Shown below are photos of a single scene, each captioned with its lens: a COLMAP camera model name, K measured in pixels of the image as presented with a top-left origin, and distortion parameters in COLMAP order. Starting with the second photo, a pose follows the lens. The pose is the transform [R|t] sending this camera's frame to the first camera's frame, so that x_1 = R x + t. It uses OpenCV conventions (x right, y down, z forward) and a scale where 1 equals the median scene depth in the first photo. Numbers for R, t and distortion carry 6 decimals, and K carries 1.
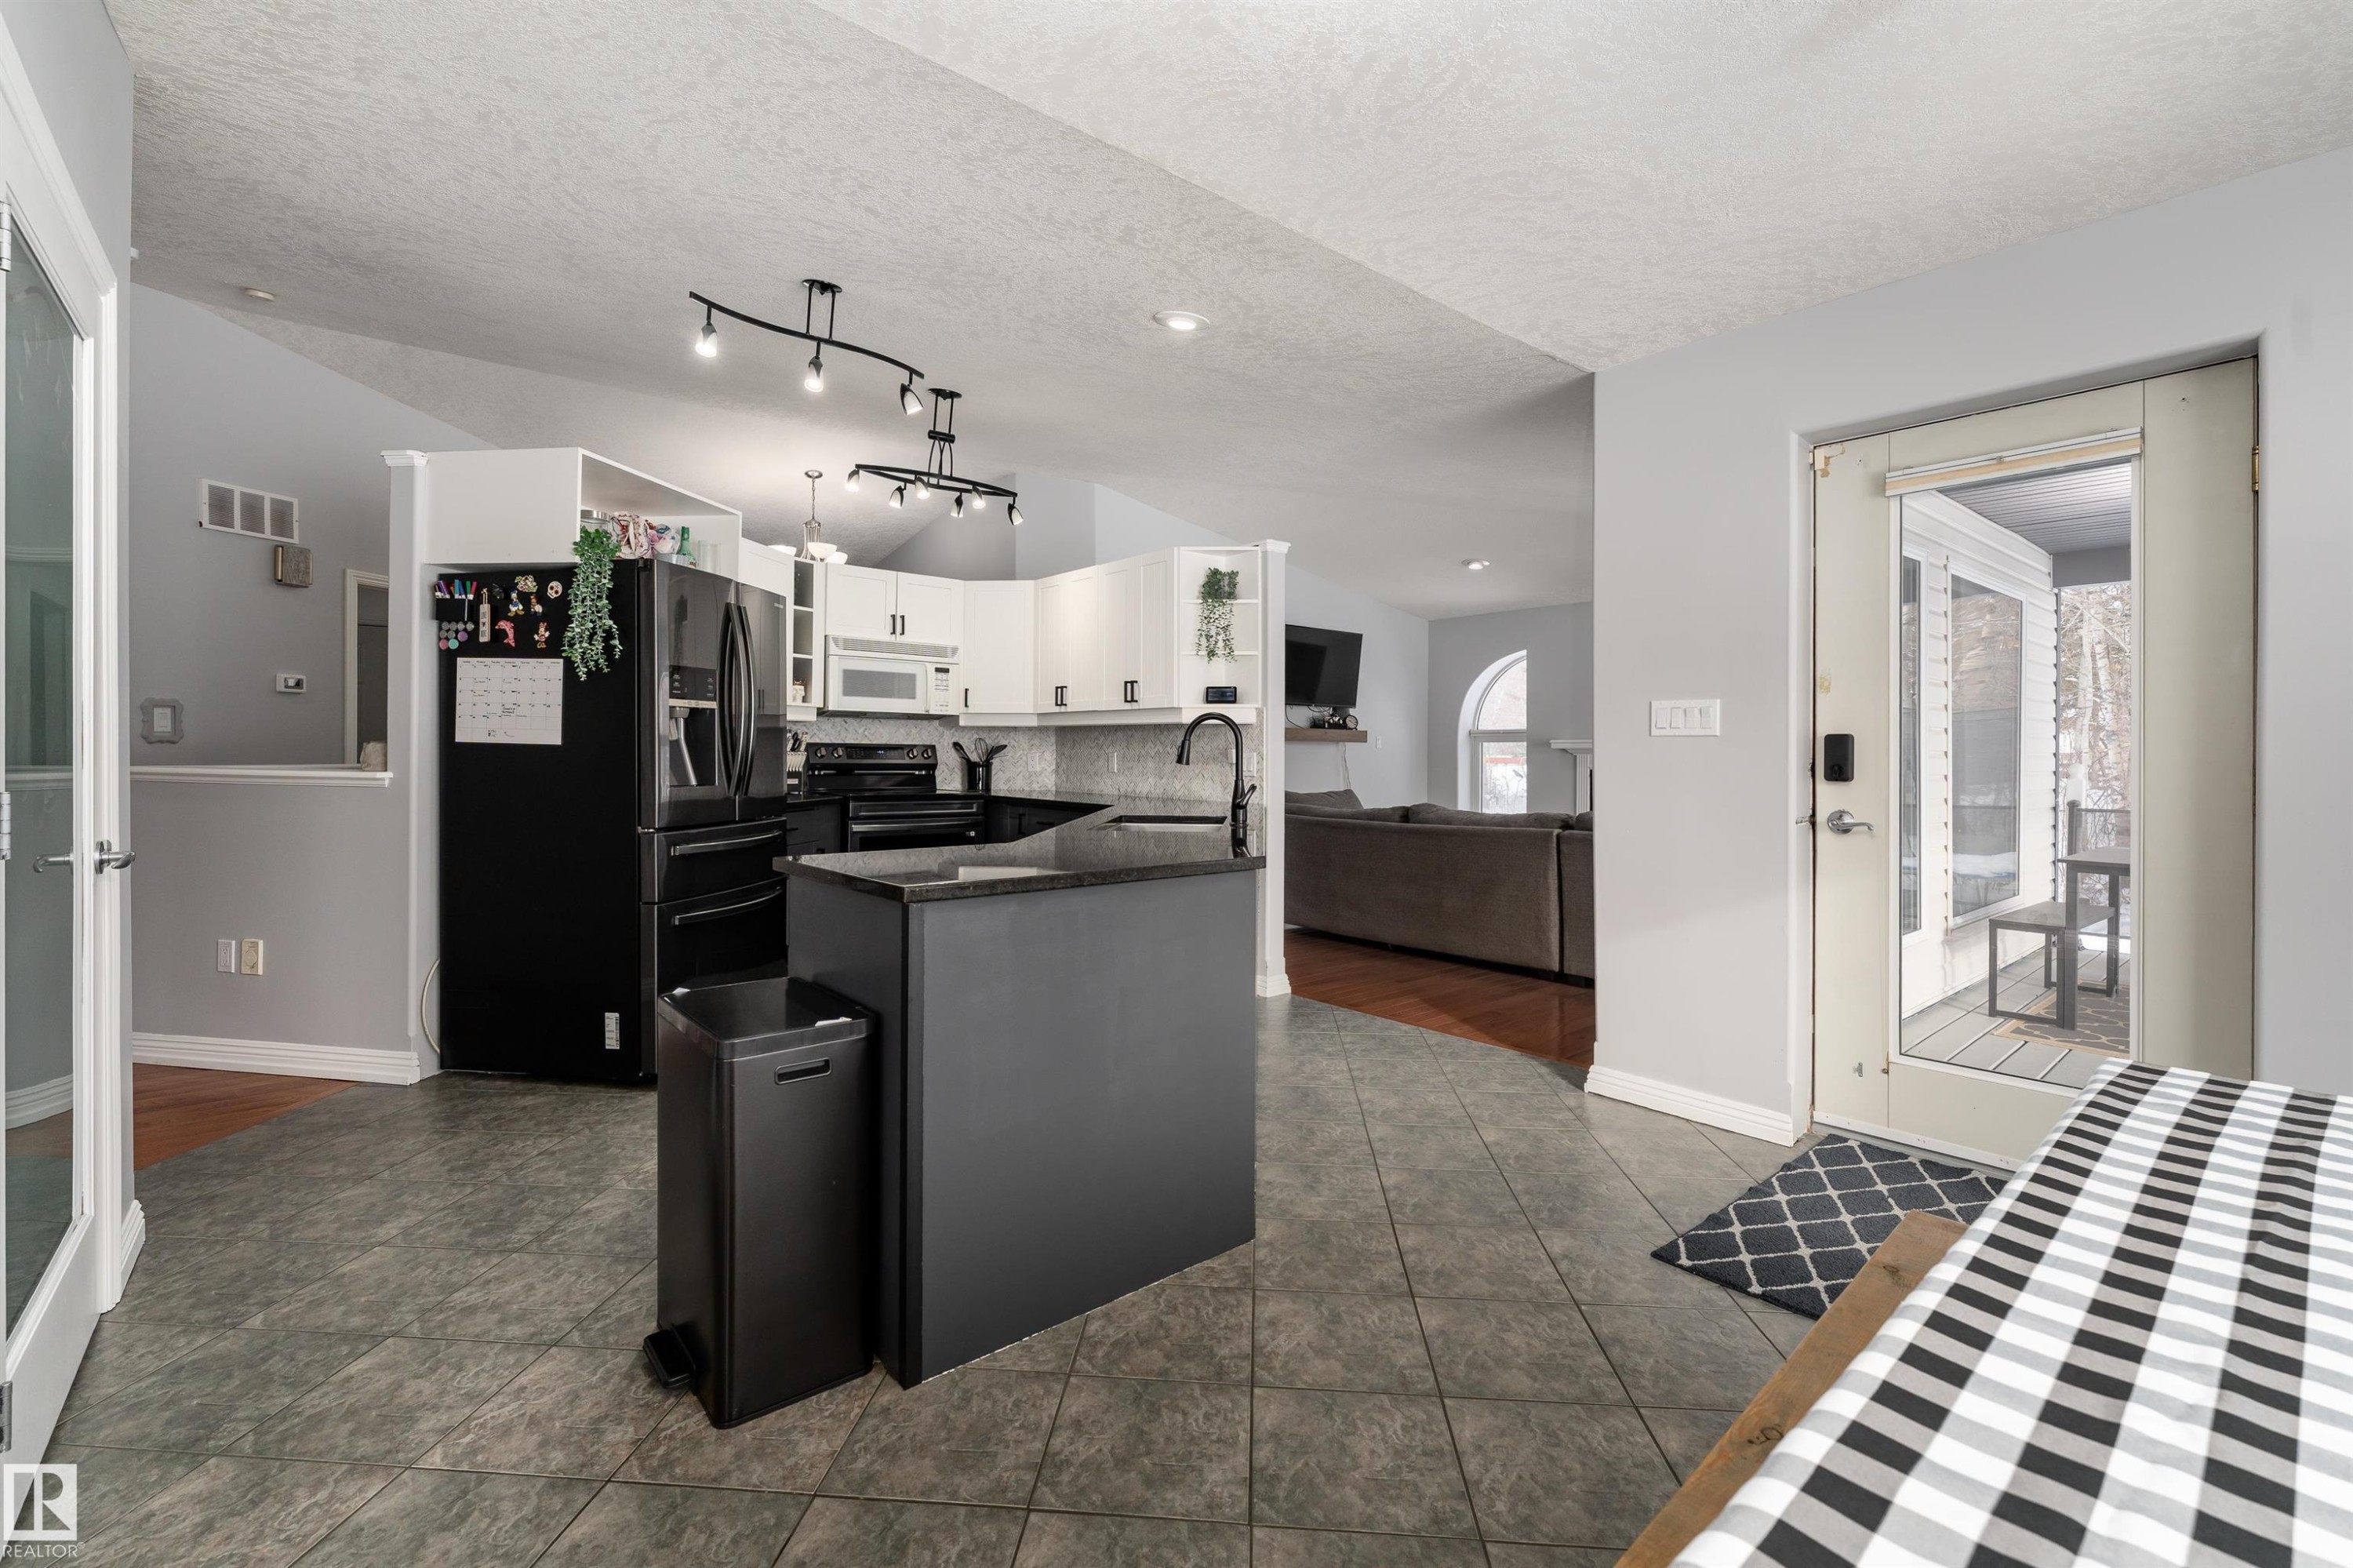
lens RADIAL K [[1017.2, 0, 1175.5], [0, 1017.2, 767.4], [0, 0, 1]] dist [-0.008242, -0.000089]
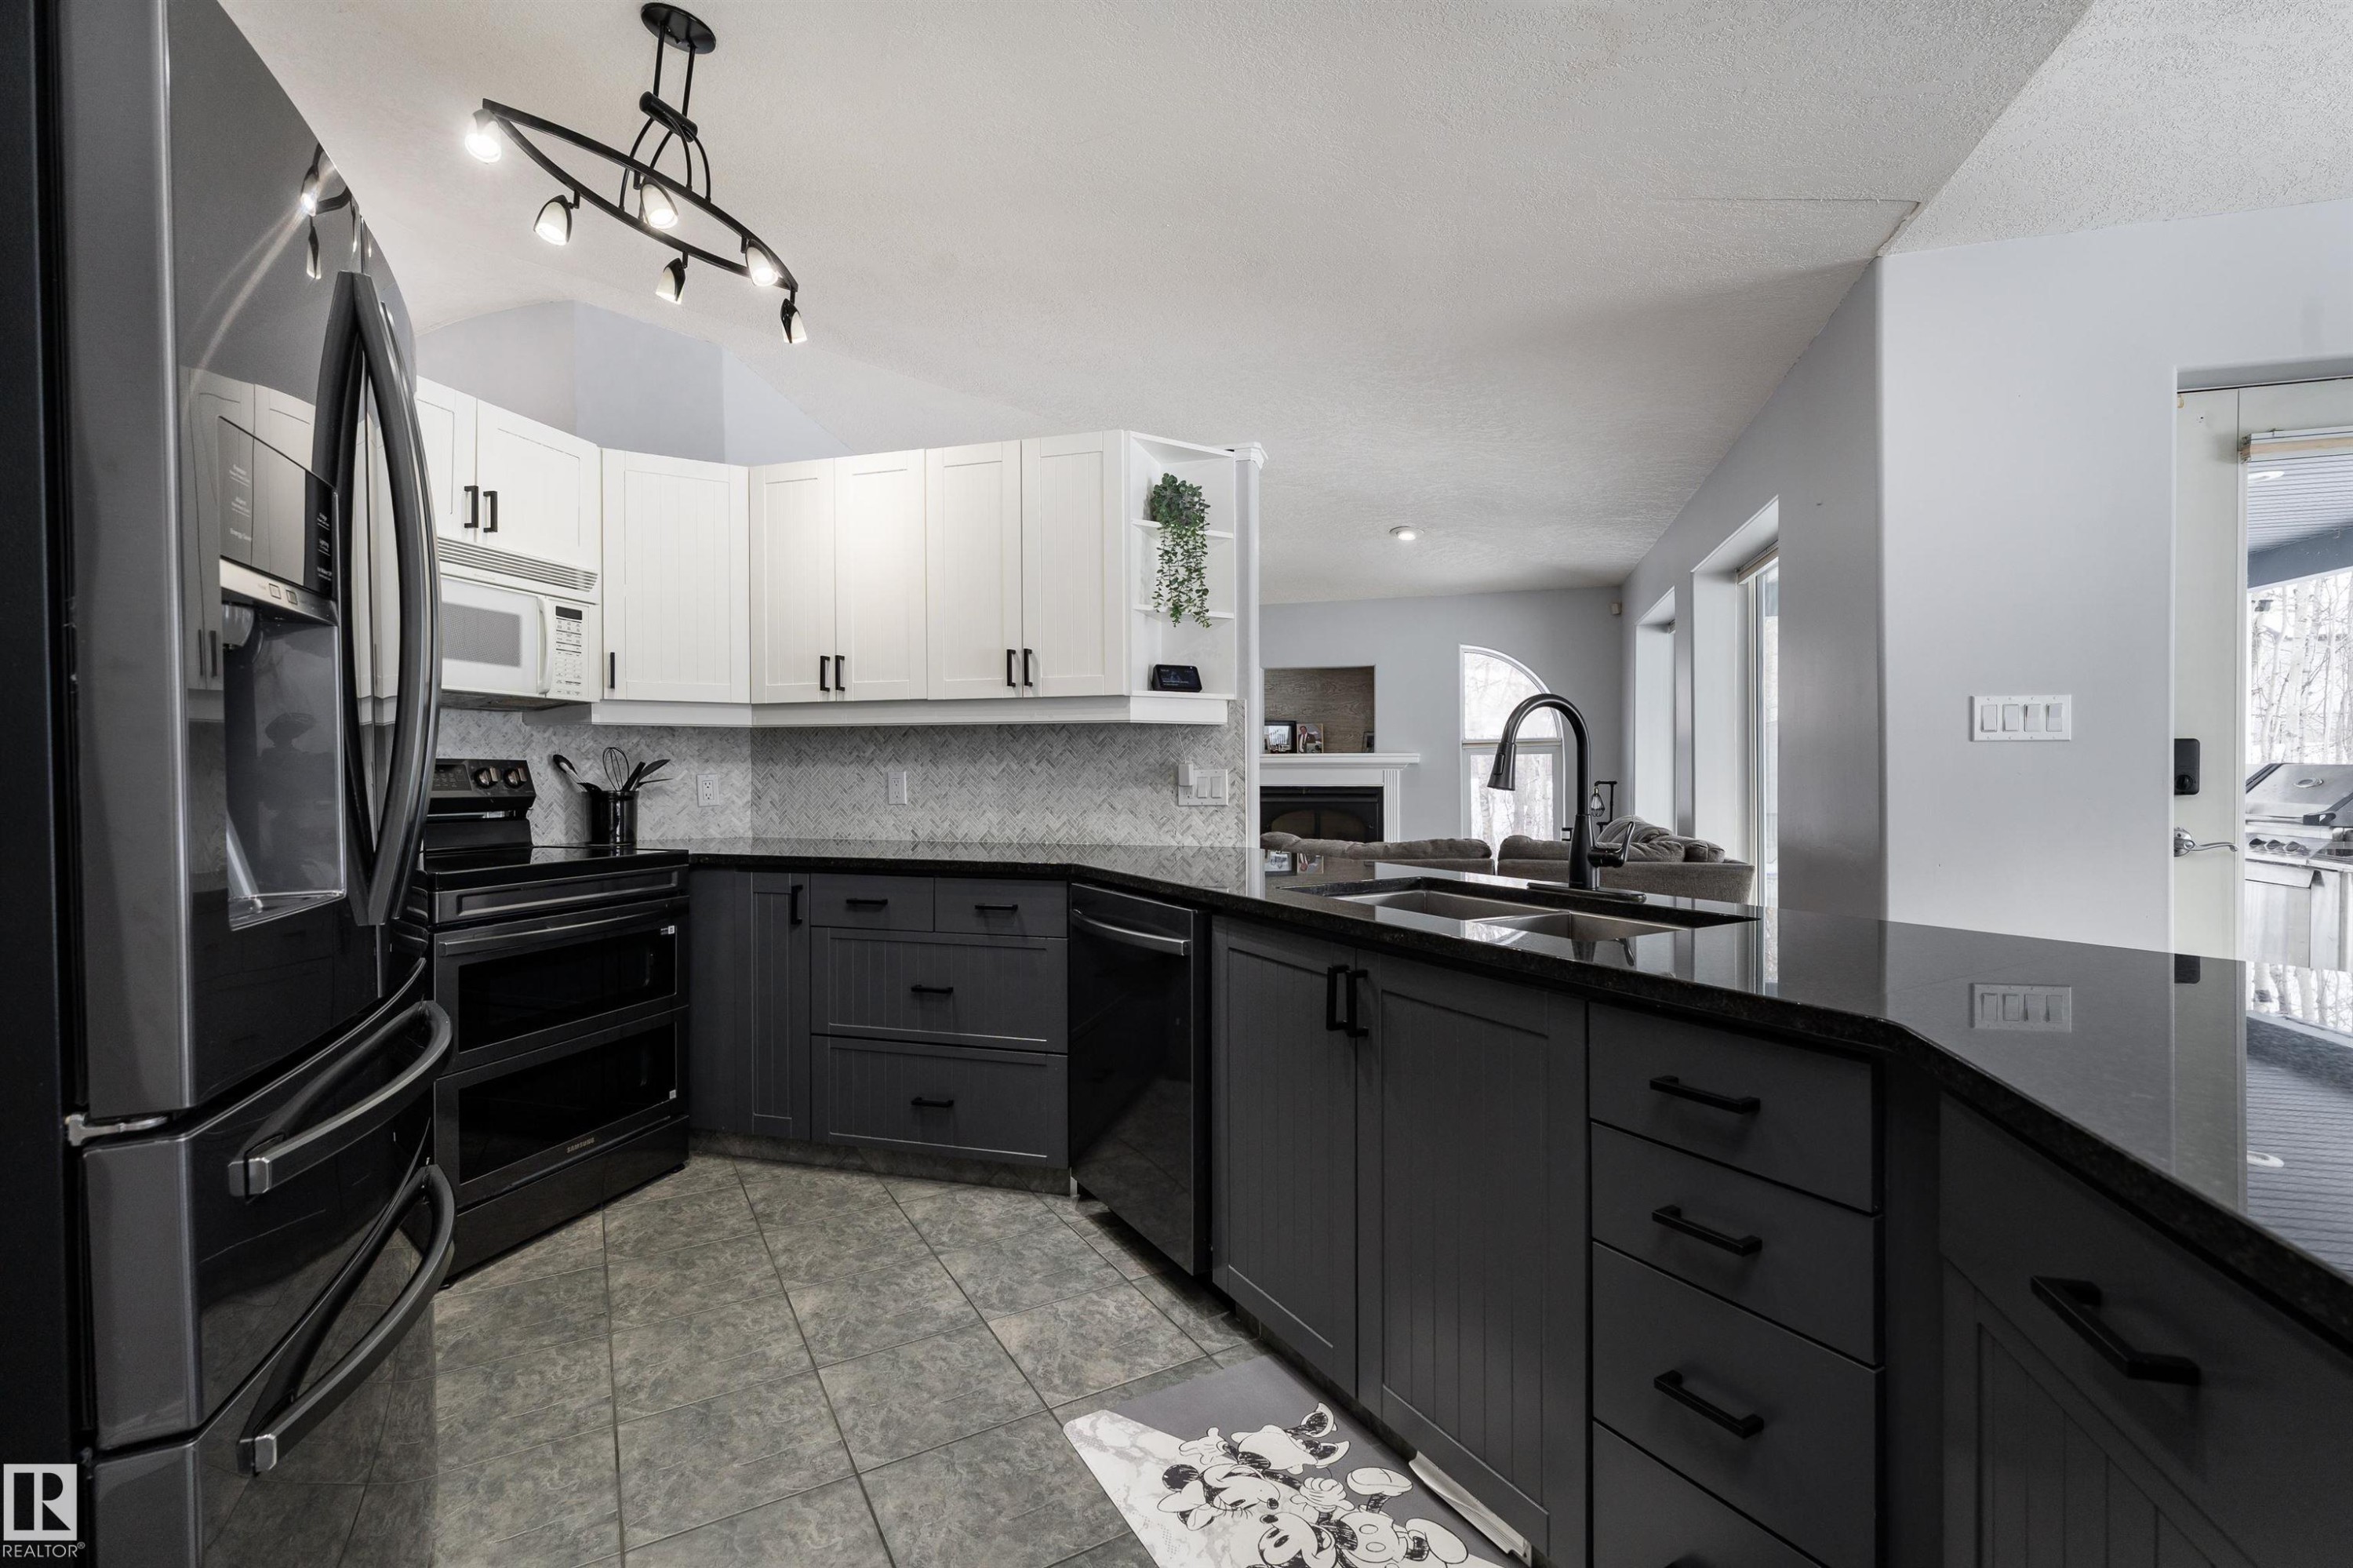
lens RADIAL K [[1051.6, 0, 1176.5], [0, 1051.6, 784.0], [0, 0, 1]] dist [0.011374, 0.000169]
pose [[0.819869, -0.019551, 0.572217, -0.286221], [0.018351, 0.999801, 0.007868, -0.009149], [-0.572257, 0.004050, 0.820065, 0.398234]]
